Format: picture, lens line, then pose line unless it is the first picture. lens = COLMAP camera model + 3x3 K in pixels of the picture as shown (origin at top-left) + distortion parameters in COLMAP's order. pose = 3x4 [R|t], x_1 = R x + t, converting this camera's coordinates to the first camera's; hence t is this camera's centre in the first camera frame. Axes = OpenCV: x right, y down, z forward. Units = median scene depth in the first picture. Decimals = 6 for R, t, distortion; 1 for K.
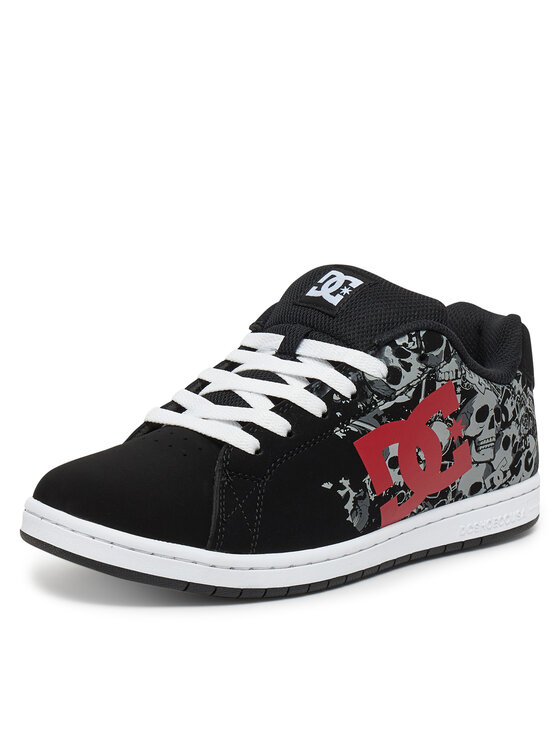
lens RADIAL K [[1402.7, 0, 279.8], [0, 1402.7, 407.5], [0, 0, 1]] dist [-0.772793, -0.009192]
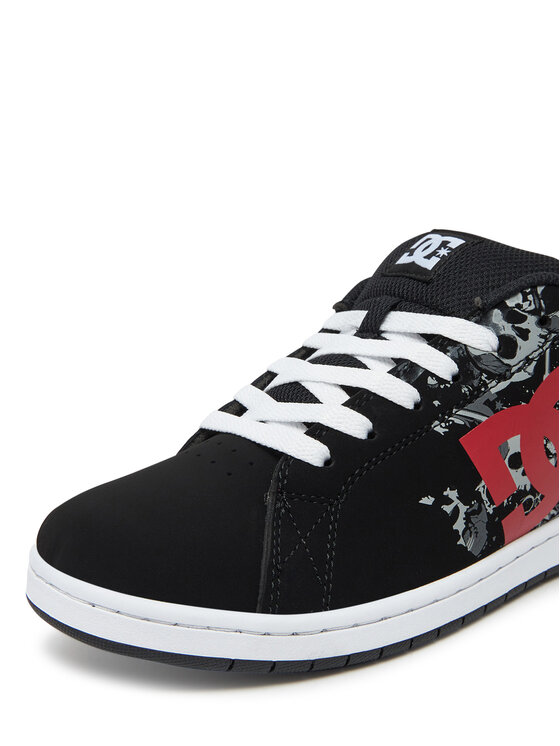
lens RADIAL K [[1356.5, 0, 280.0], [0, 1356.5, 373.0], [0, 0, 1]] dist [0.035512, -4.161519]
pose [[0.993321, -0.074553, -0.088066, 0.022824], [0.072761, 0.997075, -0.023397, -0.000388], [0.089553, 0.016833, 0.995840, 0.255104]]
